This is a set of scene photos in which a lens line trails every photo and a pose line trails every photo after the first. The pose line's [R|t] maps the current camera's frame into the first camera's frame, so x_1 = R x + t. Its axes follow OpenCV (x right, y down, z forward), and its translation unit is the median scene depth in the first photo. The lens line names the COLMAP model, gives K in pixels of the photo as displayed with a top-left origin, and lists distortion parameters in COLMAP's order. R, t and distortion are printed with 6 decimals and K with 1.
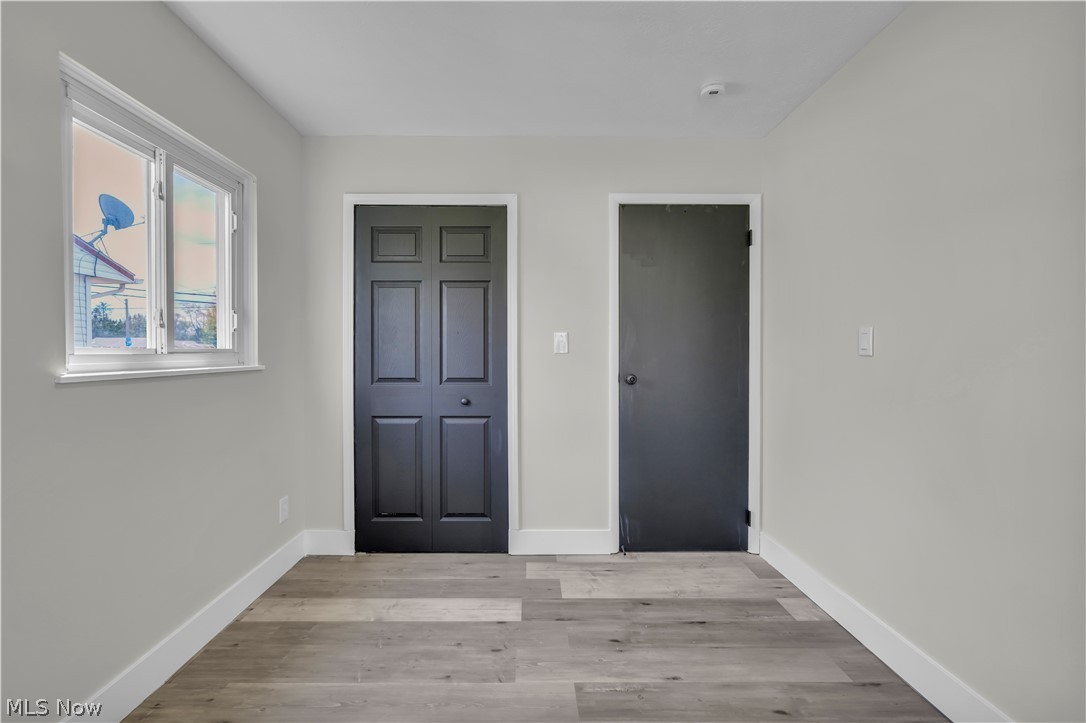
lens RADIAL K [[441.3, 0, 541.3], [0, 441.3, 361.5], [0, 0, 1]] dist [-0.006350, 0.000426]
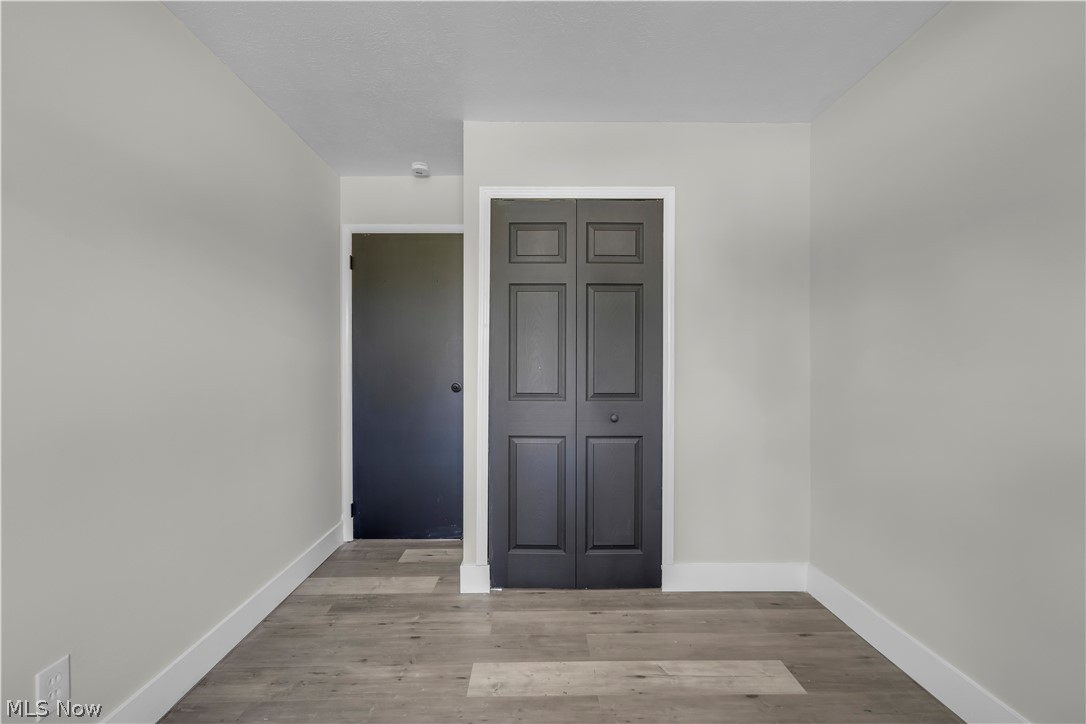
lens RADIAL K [[441.3, 0, 541.3], [0, 441.3, 362.0], [0, 0, 1]] dist [-0.006350, 0.000426]
pose [[0.999996, 0.001306, -0.002431, -0.317484], [-0.001318, 0.999988, -0.004729, -0.020722], [0.002425, 0.004732, 0.999986, 0.109415]]
